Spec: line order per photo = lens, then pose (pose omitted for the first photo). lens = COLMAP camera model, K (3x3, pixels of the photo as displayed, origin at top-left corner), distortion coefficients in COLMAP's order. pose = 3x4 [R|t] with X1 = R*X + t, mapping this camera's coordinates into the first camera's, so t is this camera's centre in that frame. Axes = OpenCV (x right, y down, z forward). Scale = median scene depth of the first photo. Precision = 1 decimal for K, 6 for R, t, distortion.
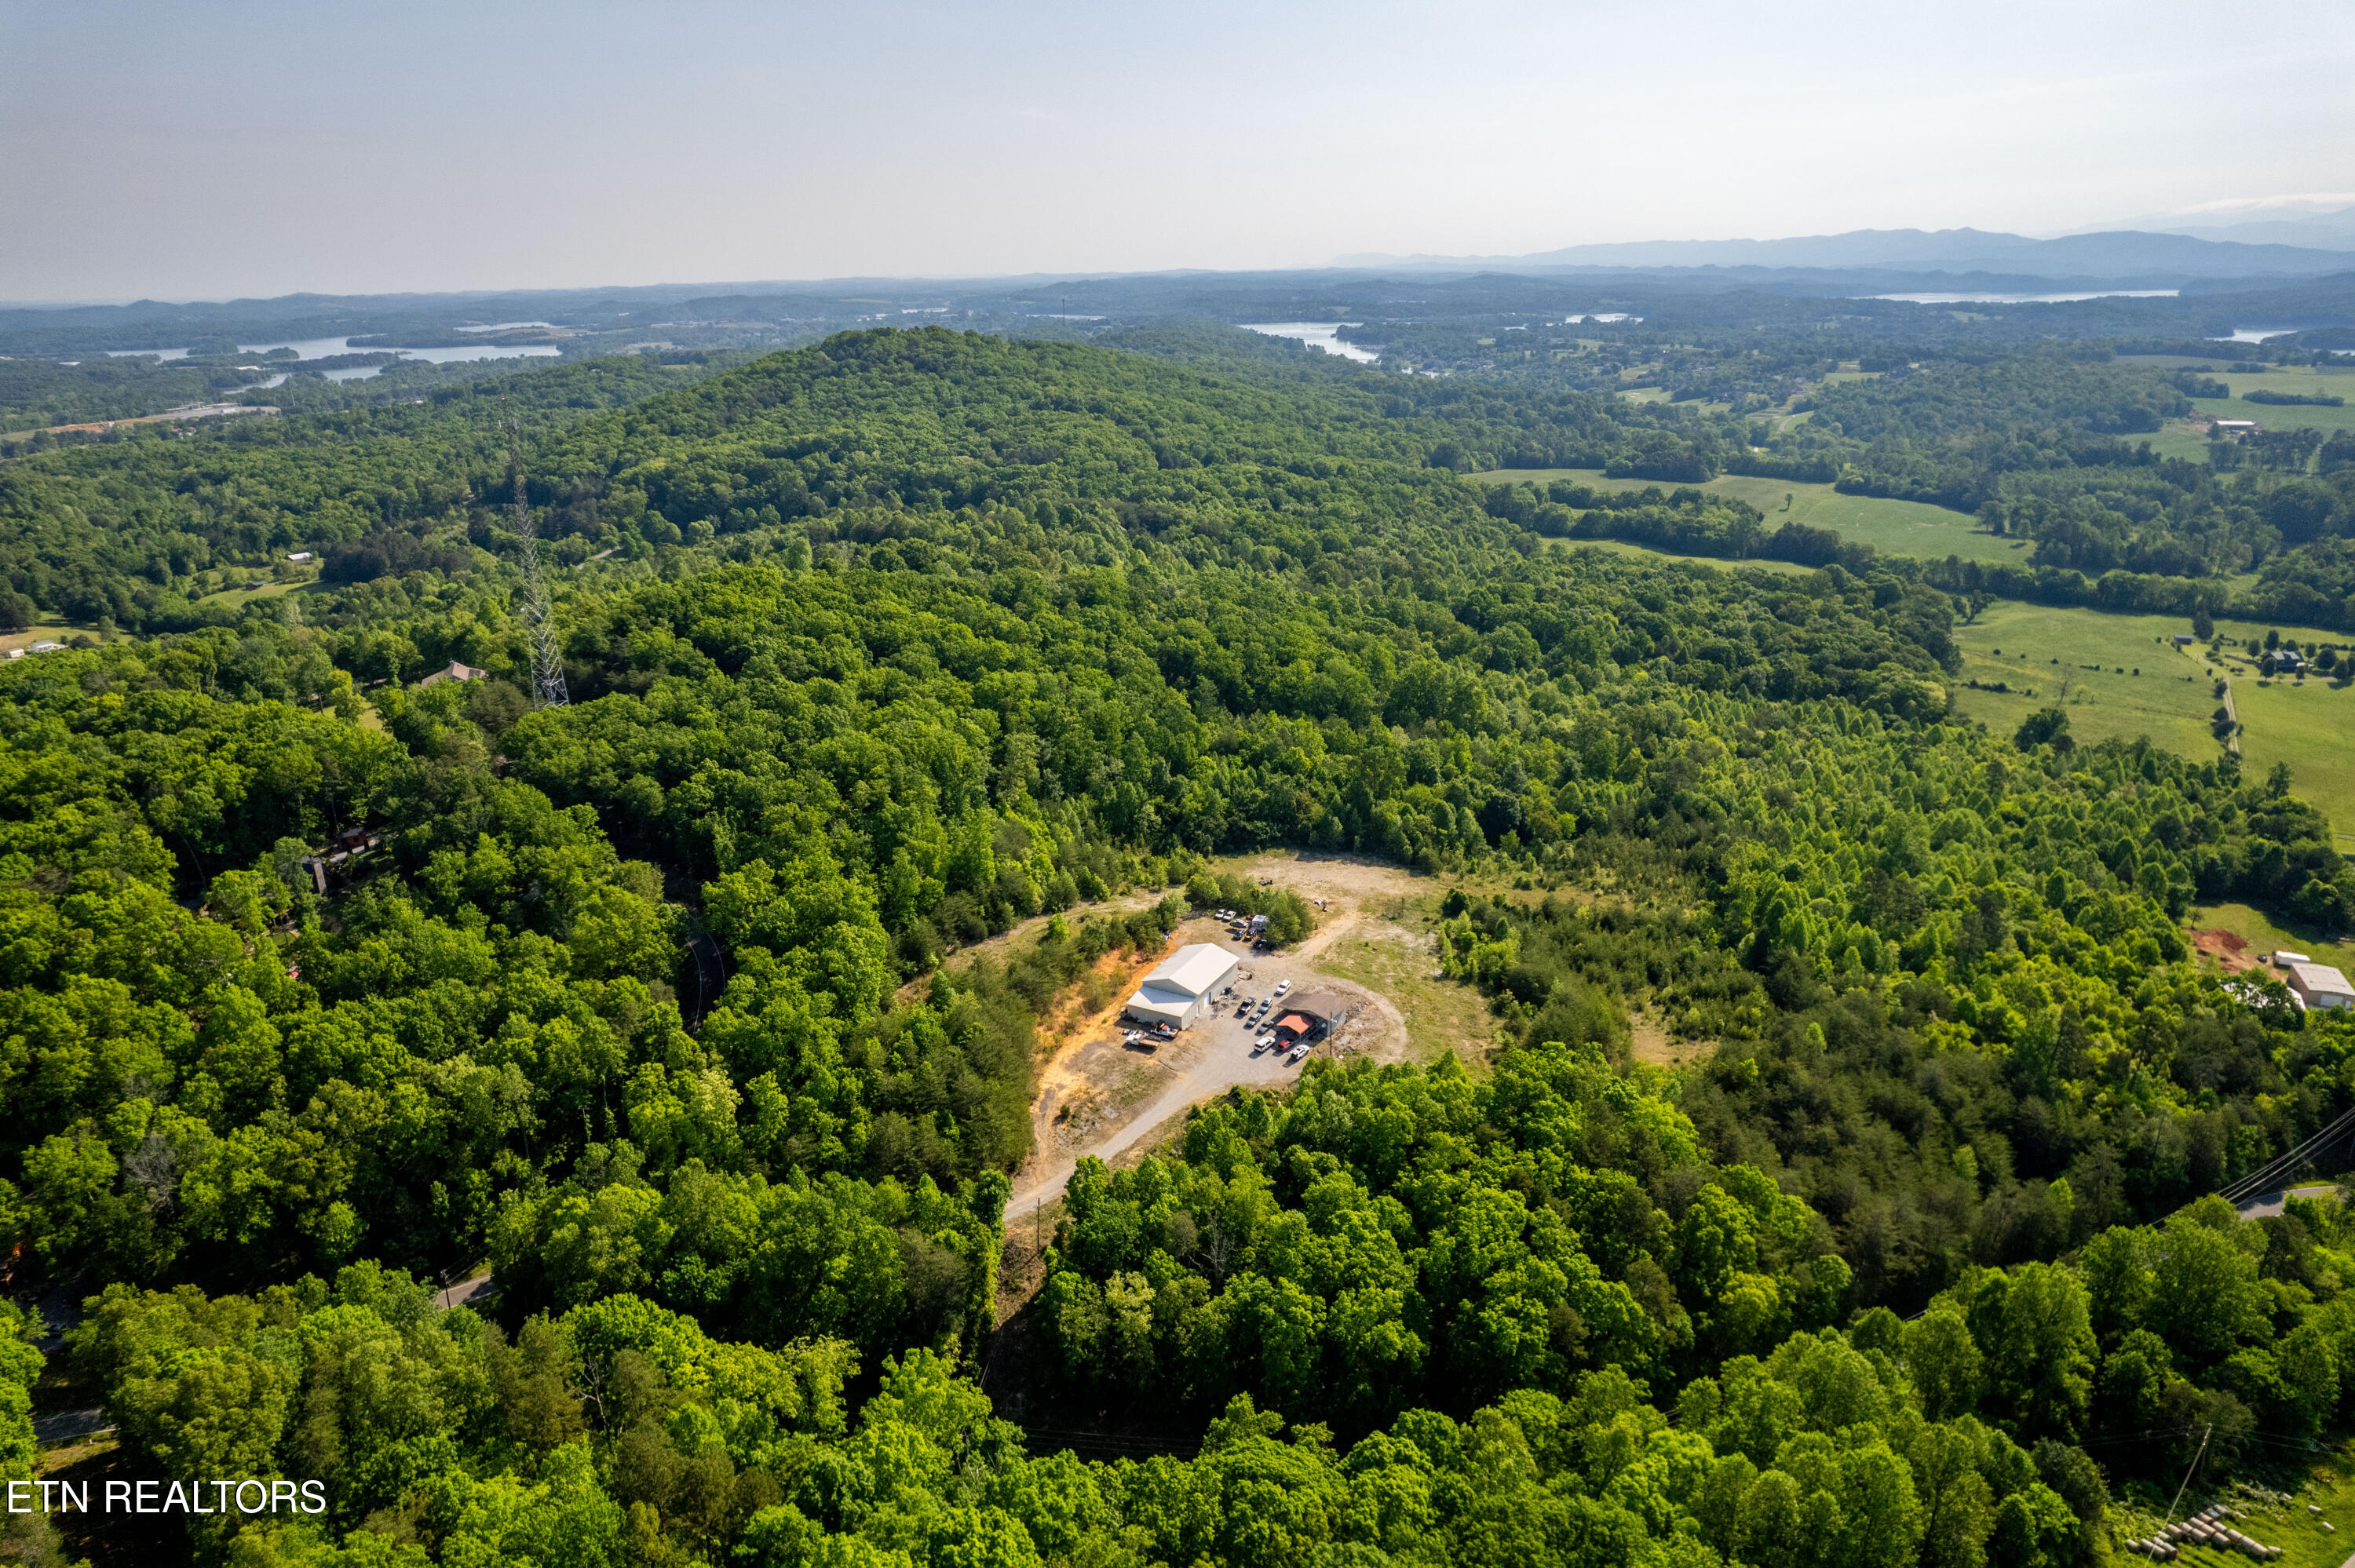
lens RADIAL K [[1512.4, 0, 1177.5], [0, 1512.4, 784.0], [0, 0, 1]] dist [-0.077960, 0.068094]
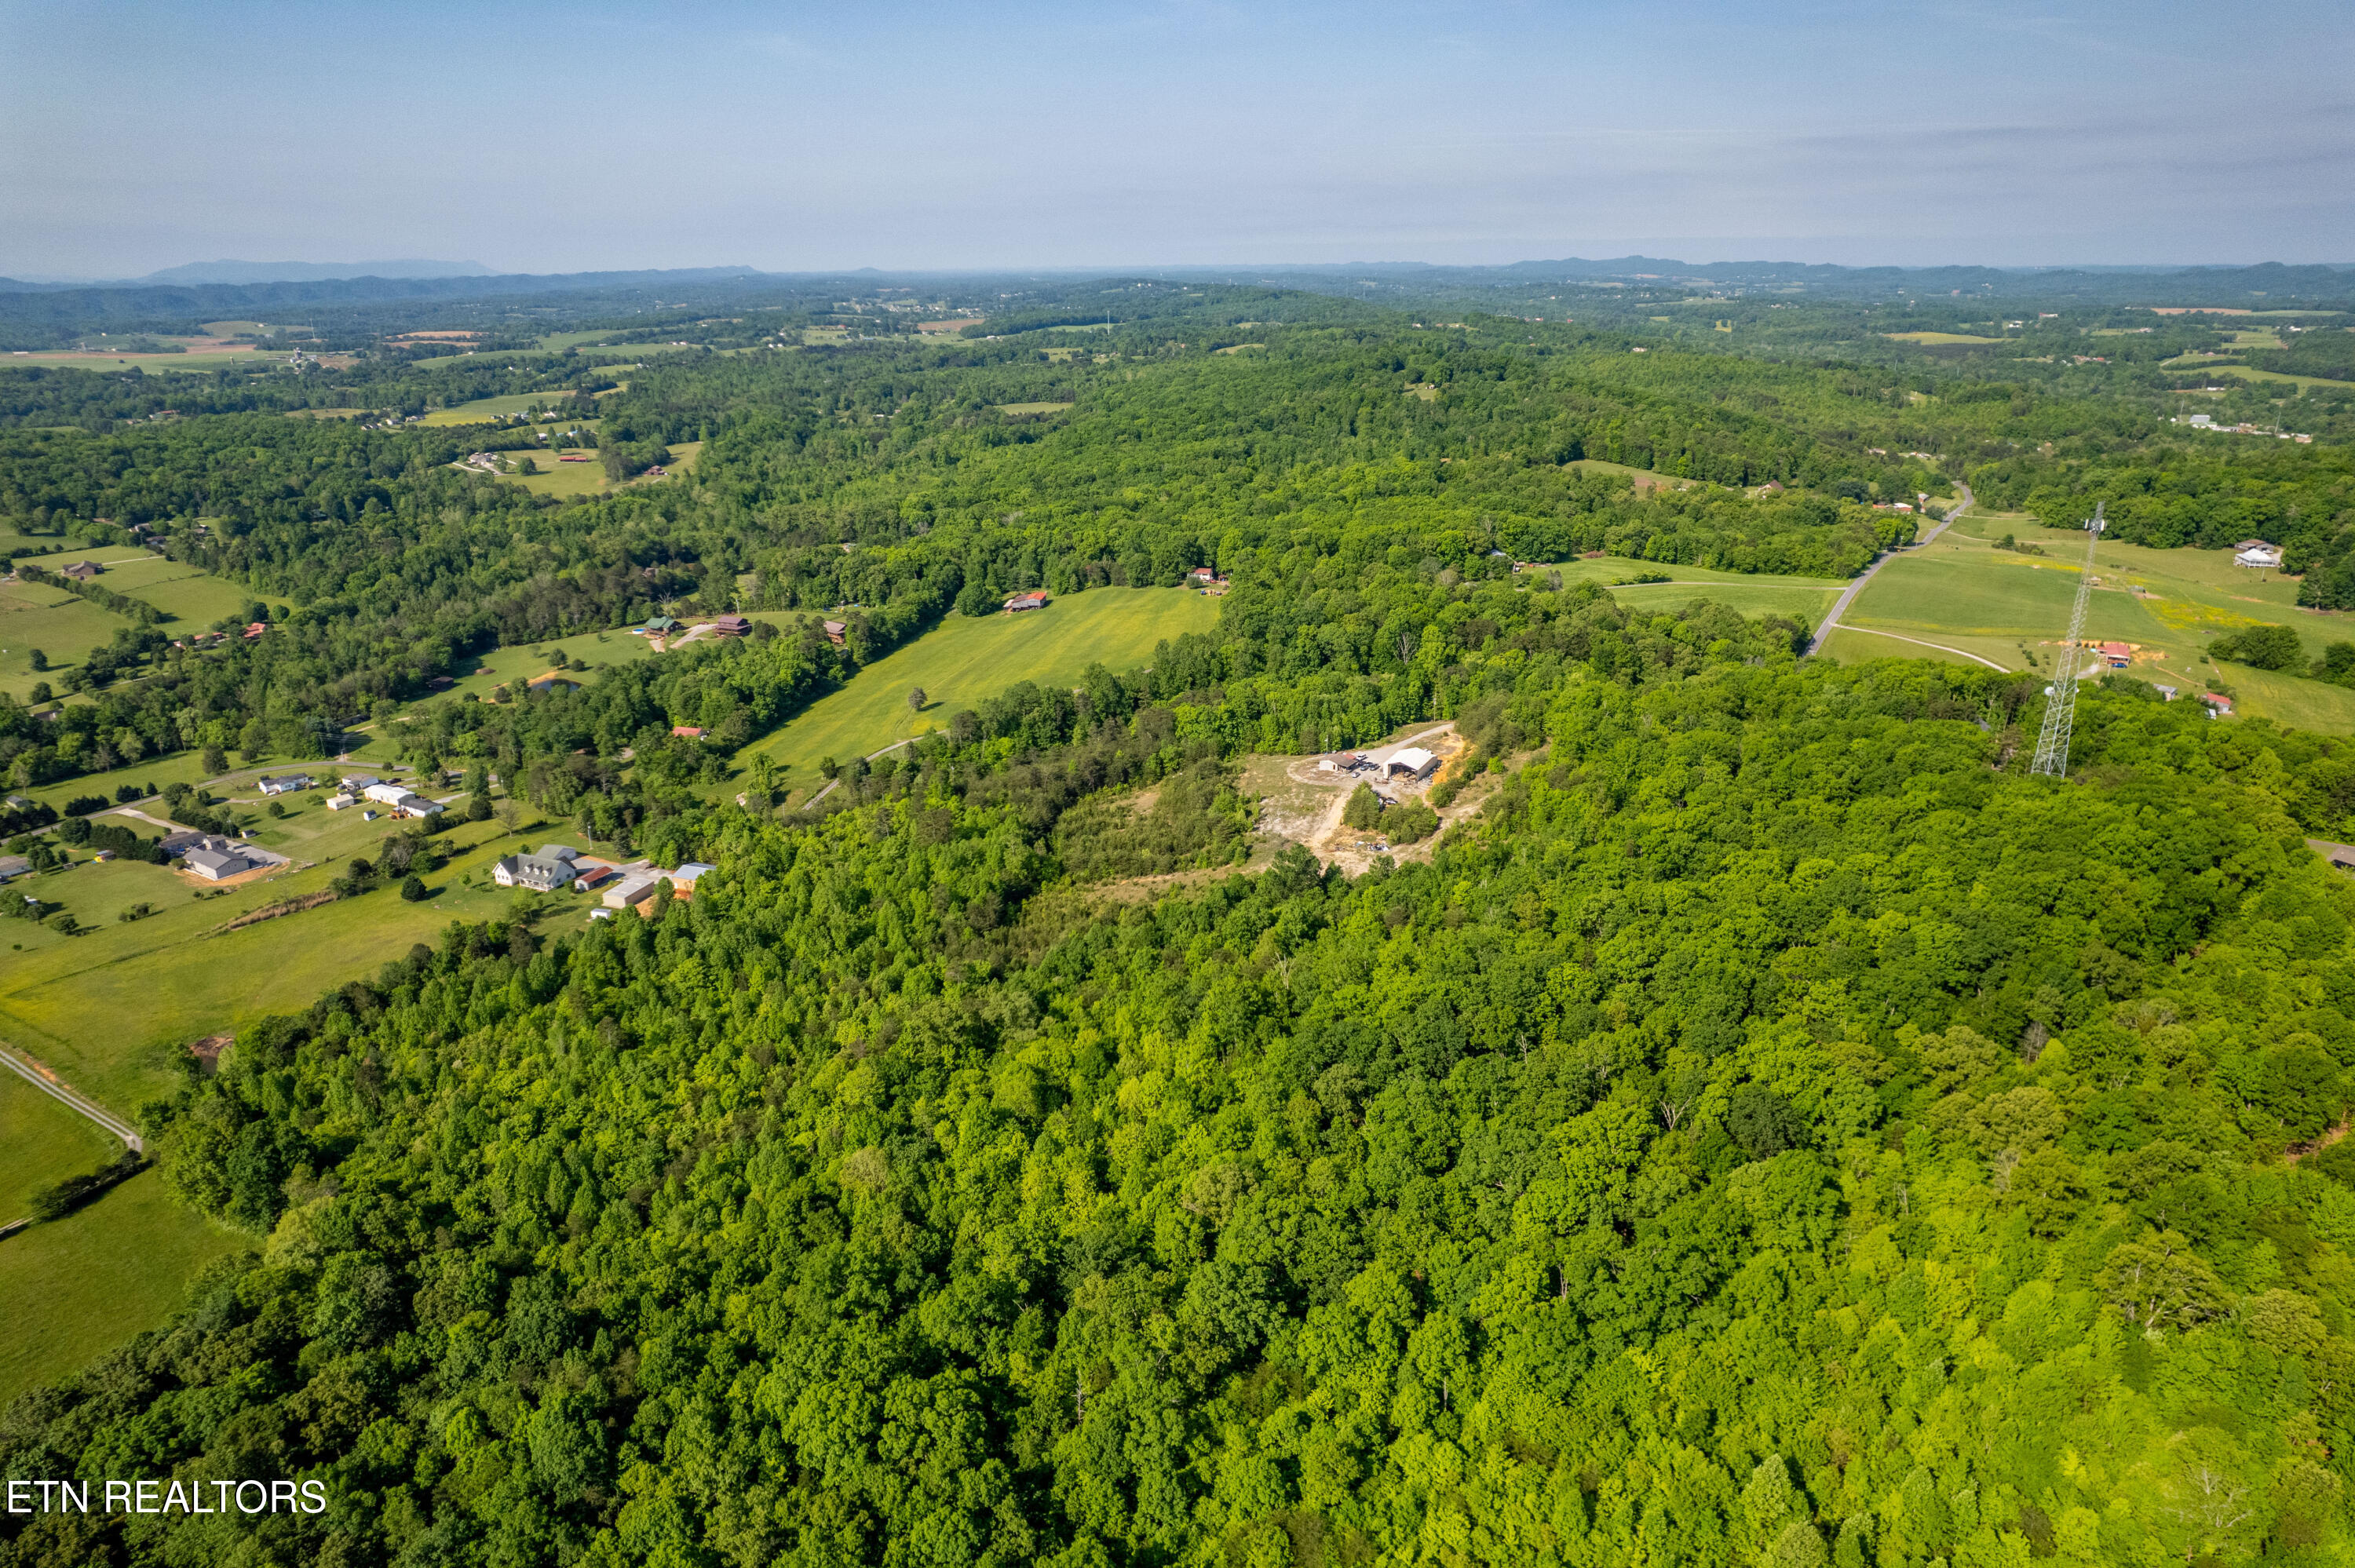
lens RADIAL K [[1512.4, 0, 1177.5], [0, 1512.4, 784.0], [0, 0, 1]] dist [-0.077960, 0.068094]
pose [[-0.999252, 0.033394, -0.019483, 0.228311], [0.013838, 0.779476, 0.626279, -0.701860], [0.036100, 0.625541, -0.779355, 1.740125]]
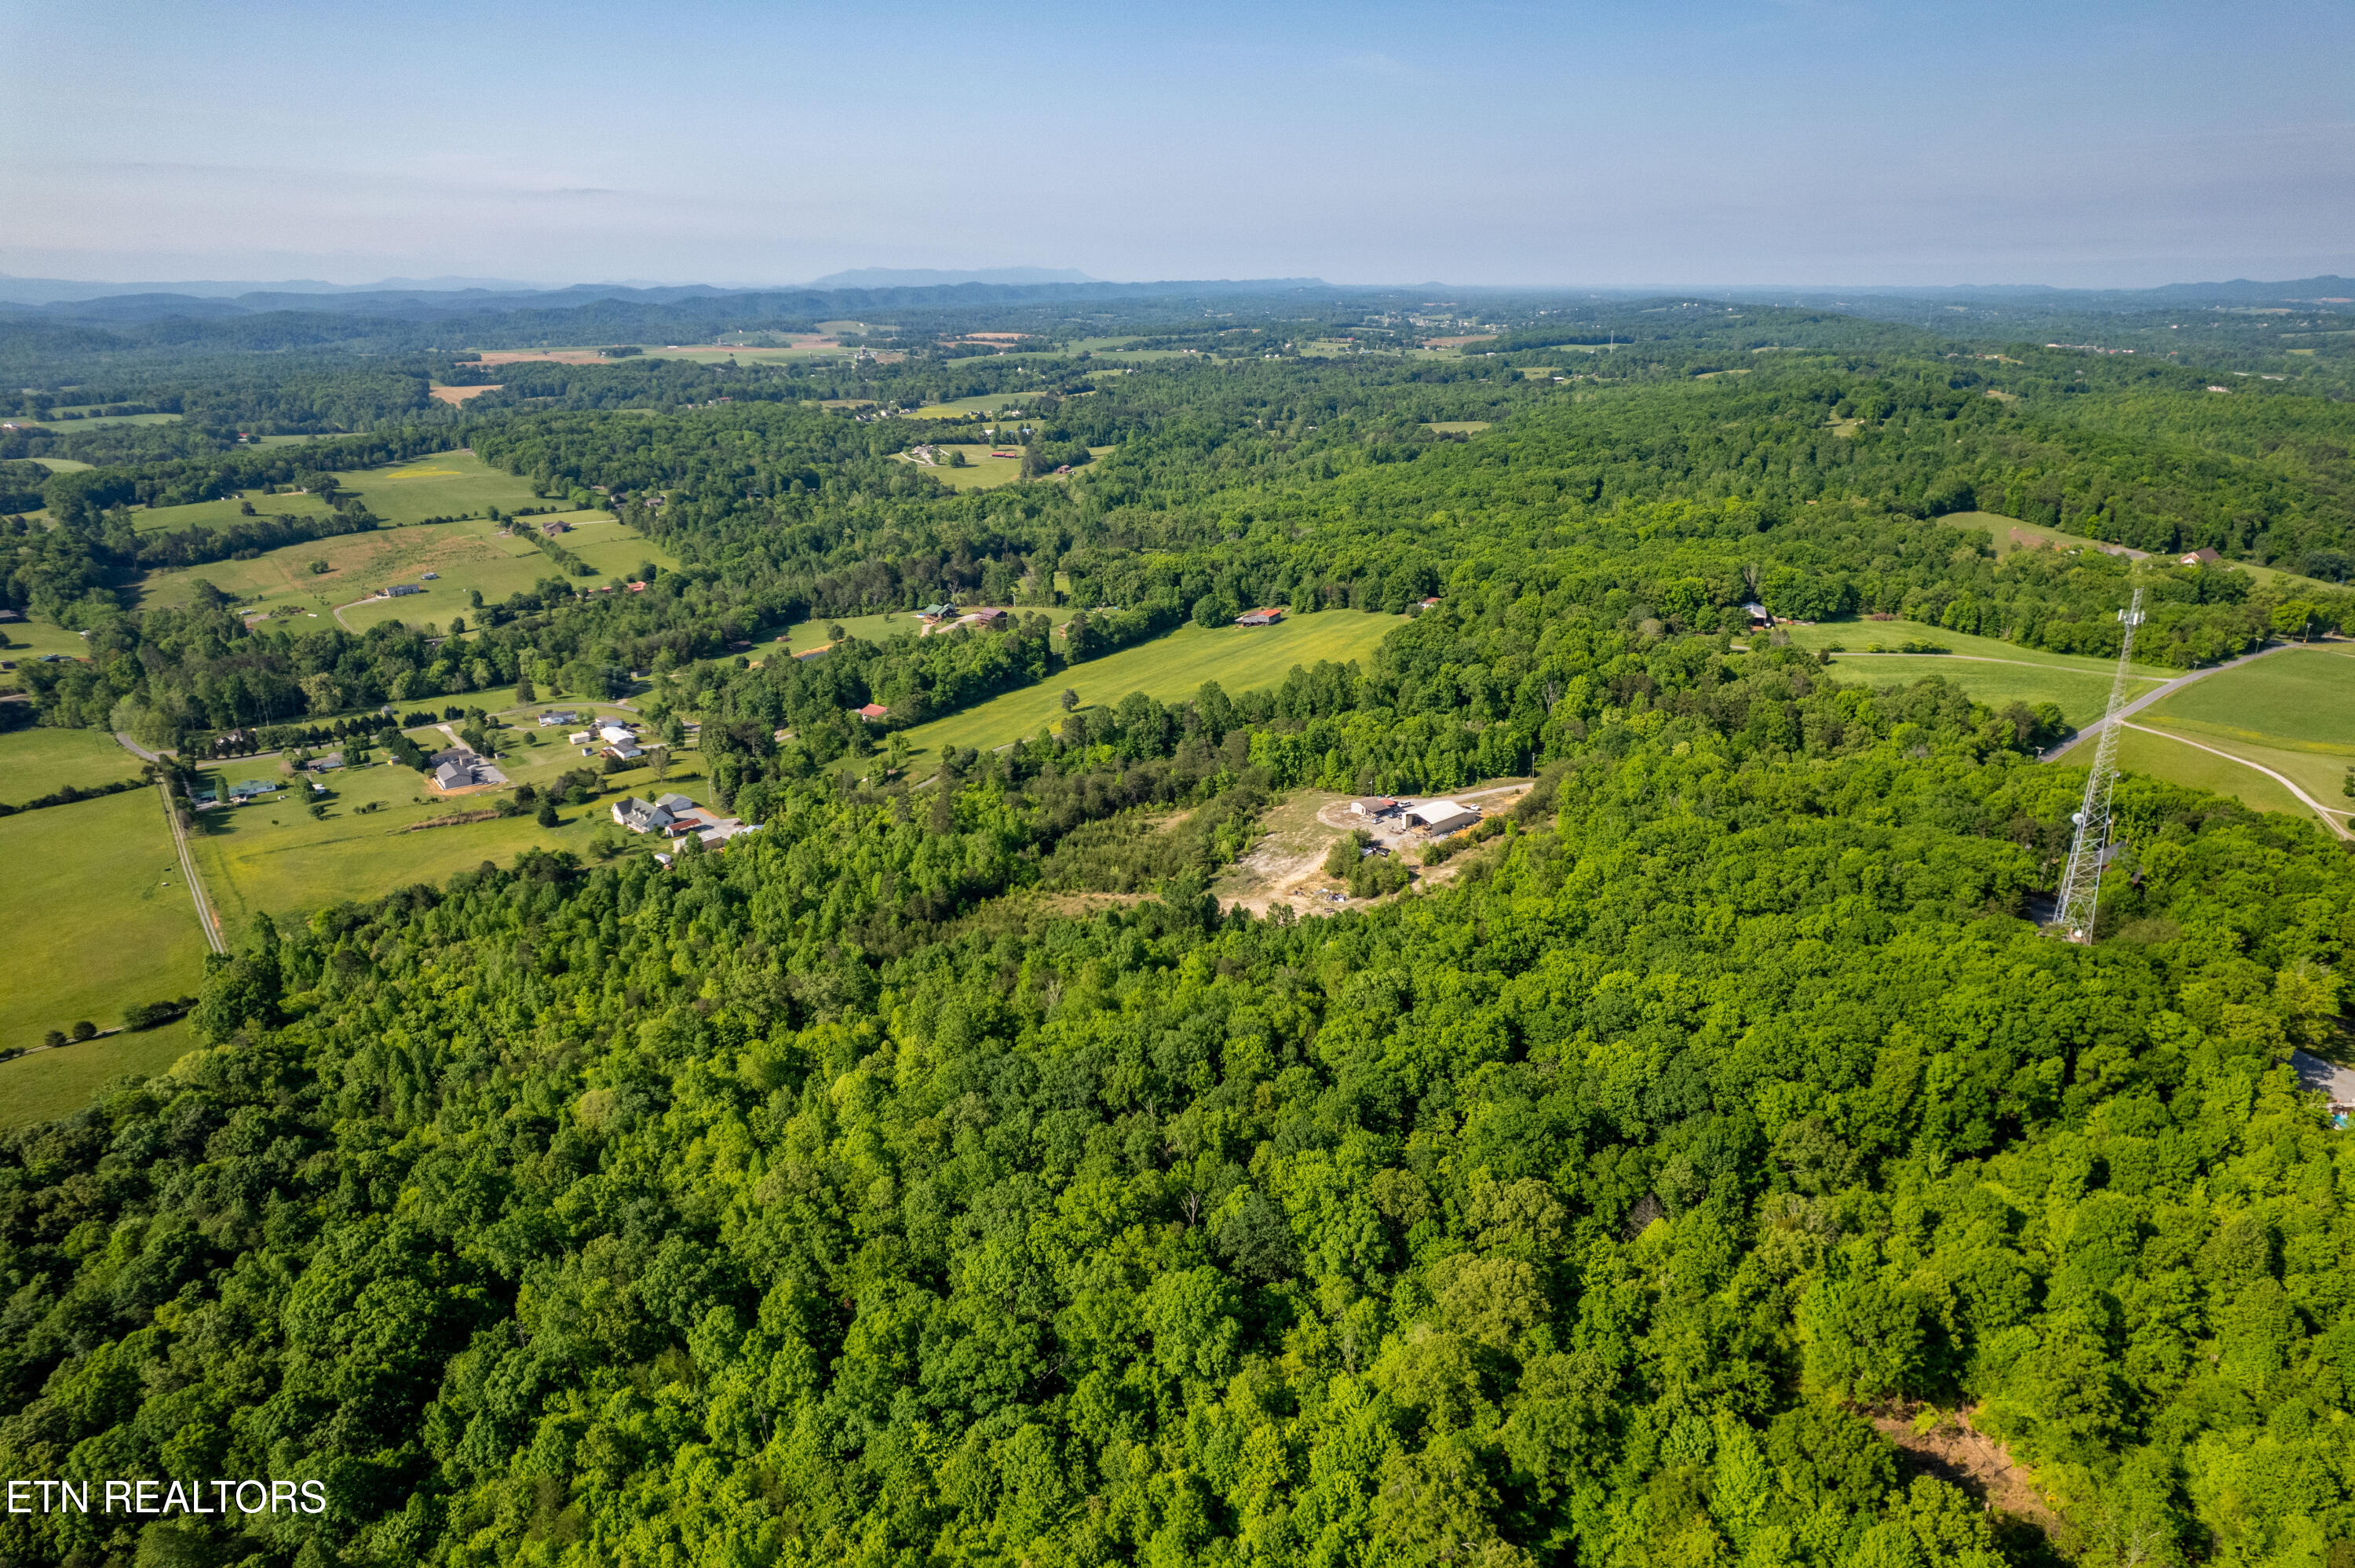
lens RADIAL K [[1512.4, 0, 1177.5], [0, 1512.4, 784.0], [0, 0, 1]] dist [-0.077960, 0.068094]
pose [[-0.945335, -0.083924, 0.315116, -0.180040], [0.127896, 0.793479, 0.595007, -0.673844], [-0.299974, 0.602783, -0.739370, 1.674301]]
